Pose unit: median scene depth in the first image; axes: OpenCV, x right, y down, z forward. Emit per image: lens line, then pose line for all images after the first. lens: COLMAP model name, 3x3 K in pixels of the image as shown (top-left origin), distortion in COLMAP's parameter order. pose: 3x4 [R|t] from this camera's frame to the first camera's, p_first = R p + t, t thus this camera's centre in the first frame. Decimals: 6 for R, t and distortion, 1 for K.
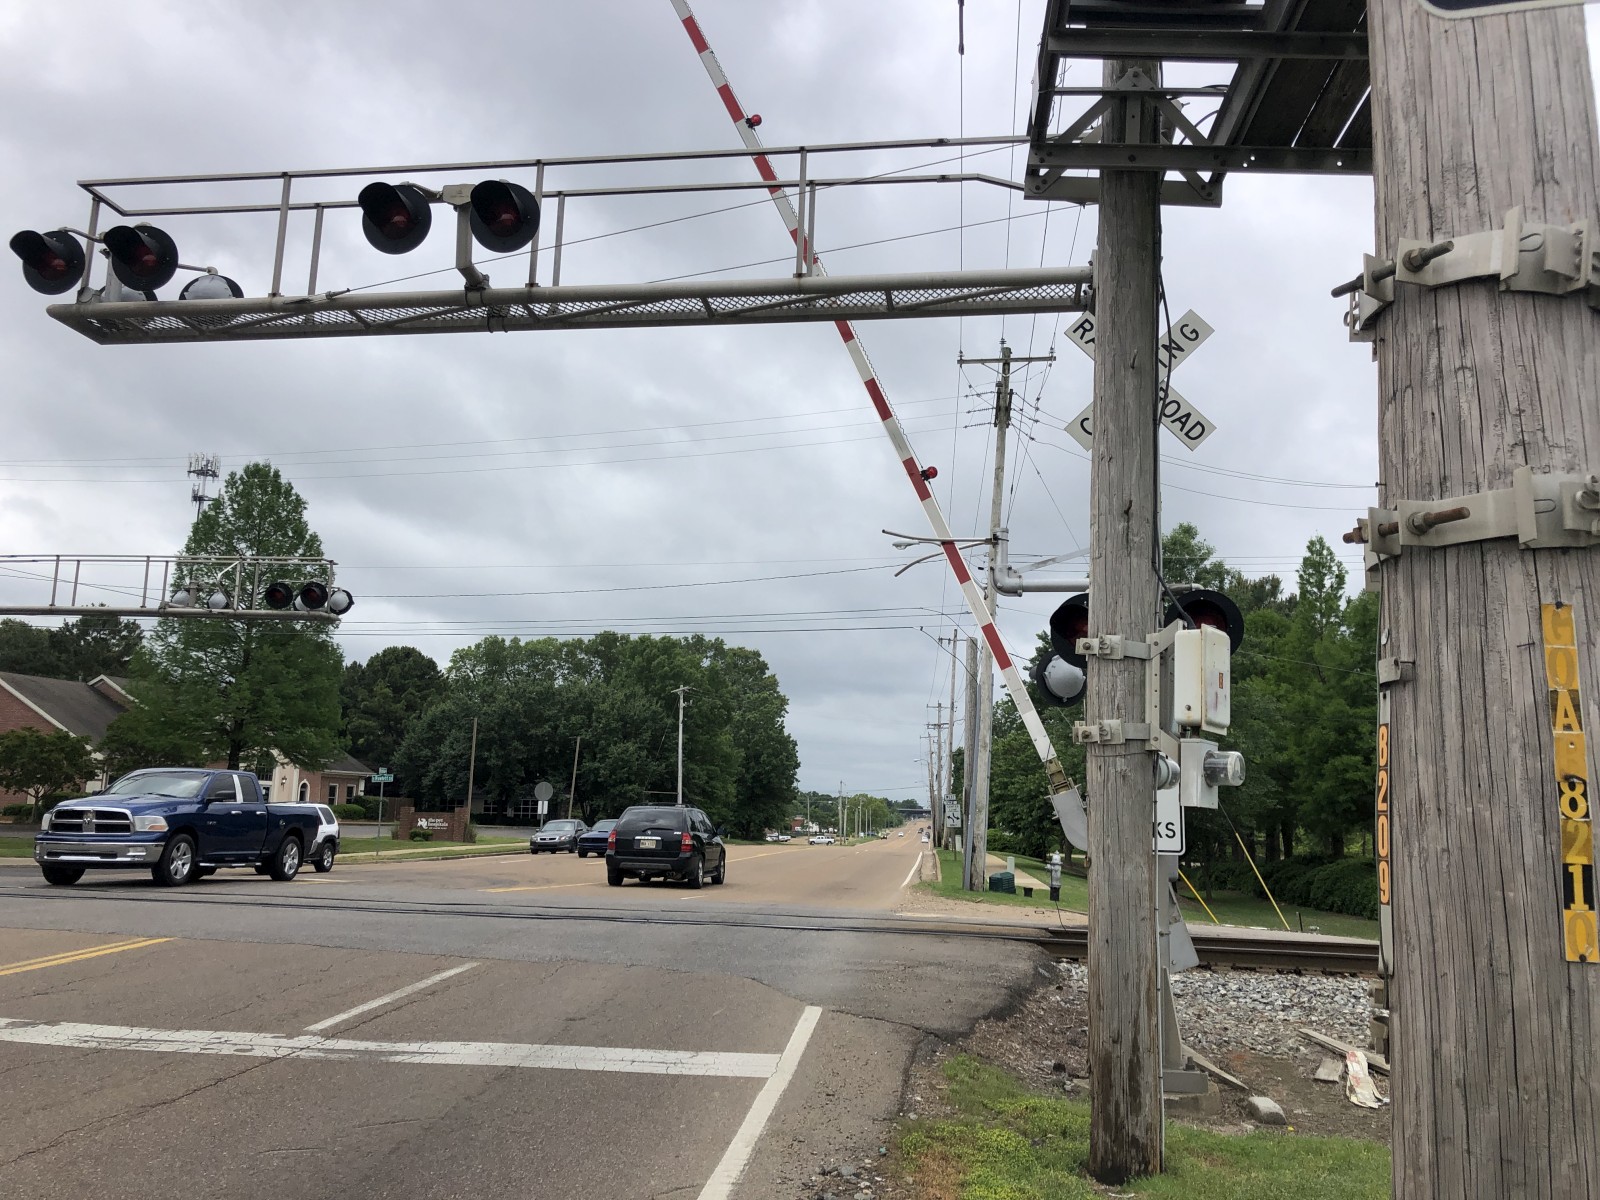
lens RADIAL K [[1427.4, 0, 801.3], [0, 1427.4, 588.4], [0, 0, 1]] dist [0.118772, -0.013940]
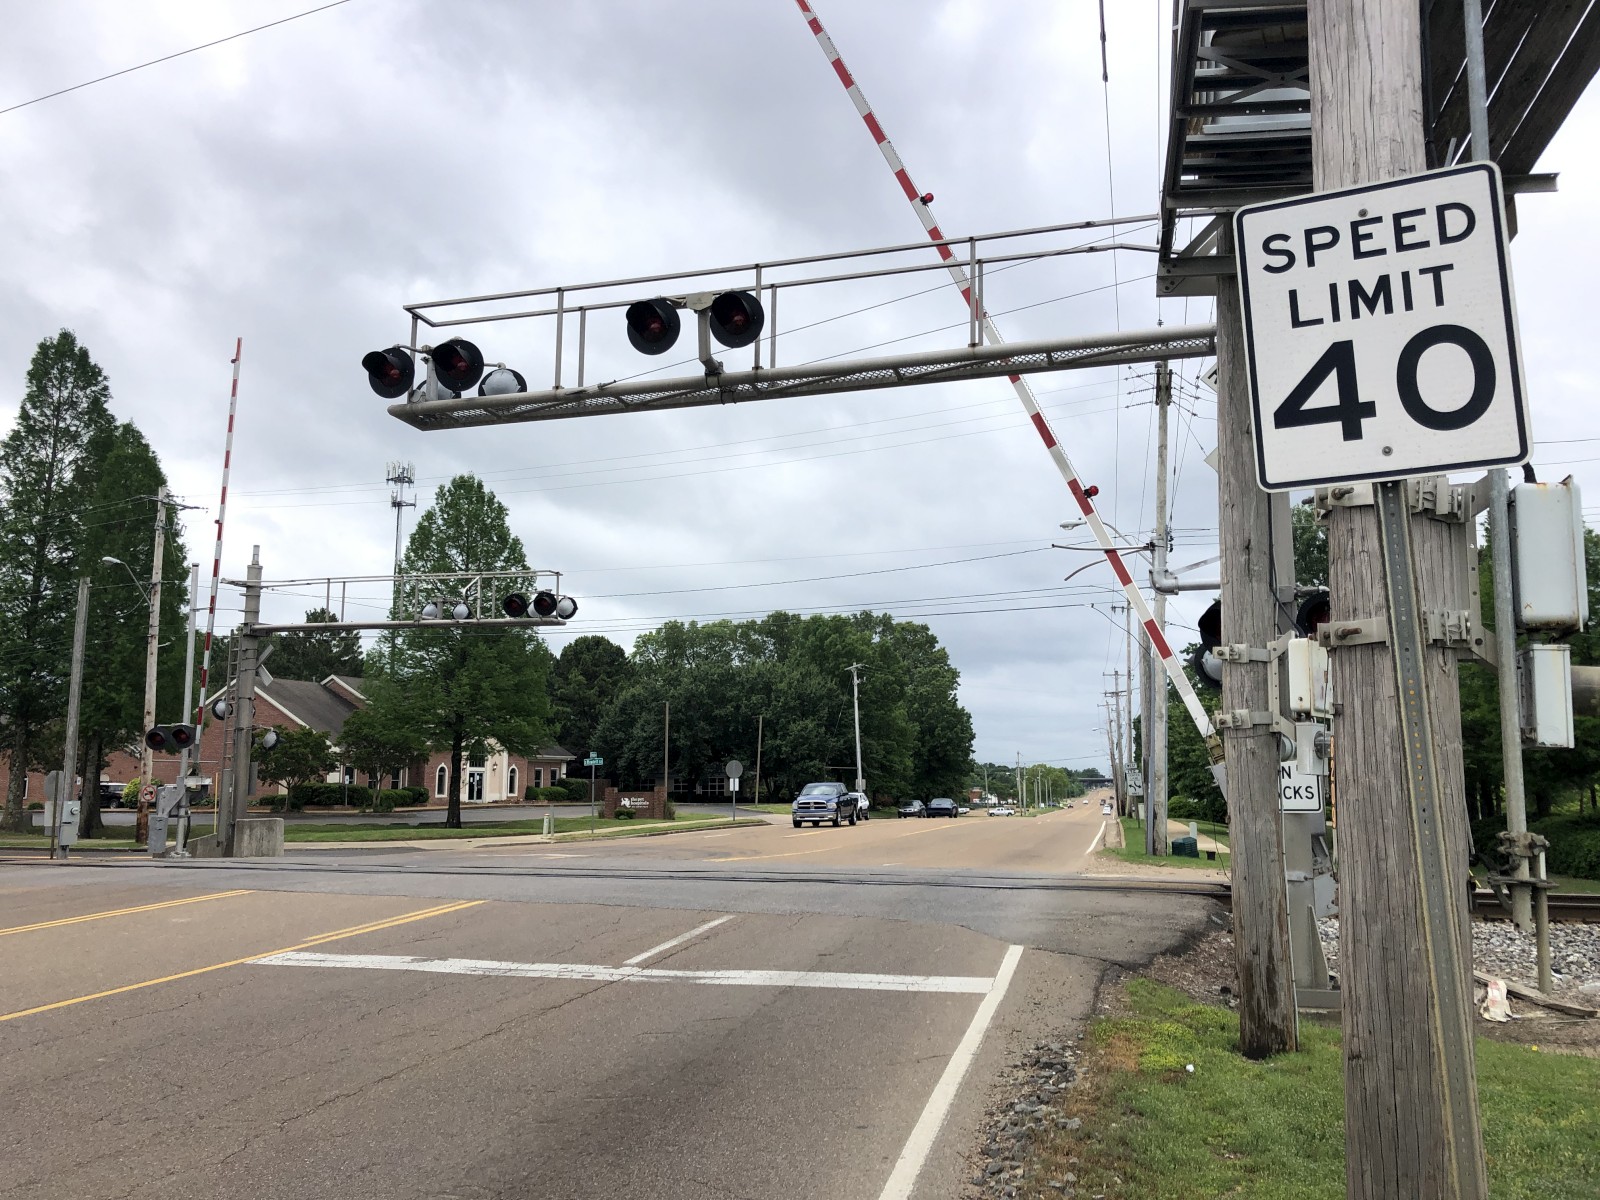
lens RADIAL K [[1425.3, 0, 803.5], [0, 1425.3, 559.8], [0, 0, 1]] dist [0.142518, -0.140766]
pose [[0.992269, -0.048245, -0.114341, -0.012593], [0.048039, 0.998835, -0.004561, -0.032108], [0.114428, -0.000967, 0.993431, -0.192936]]
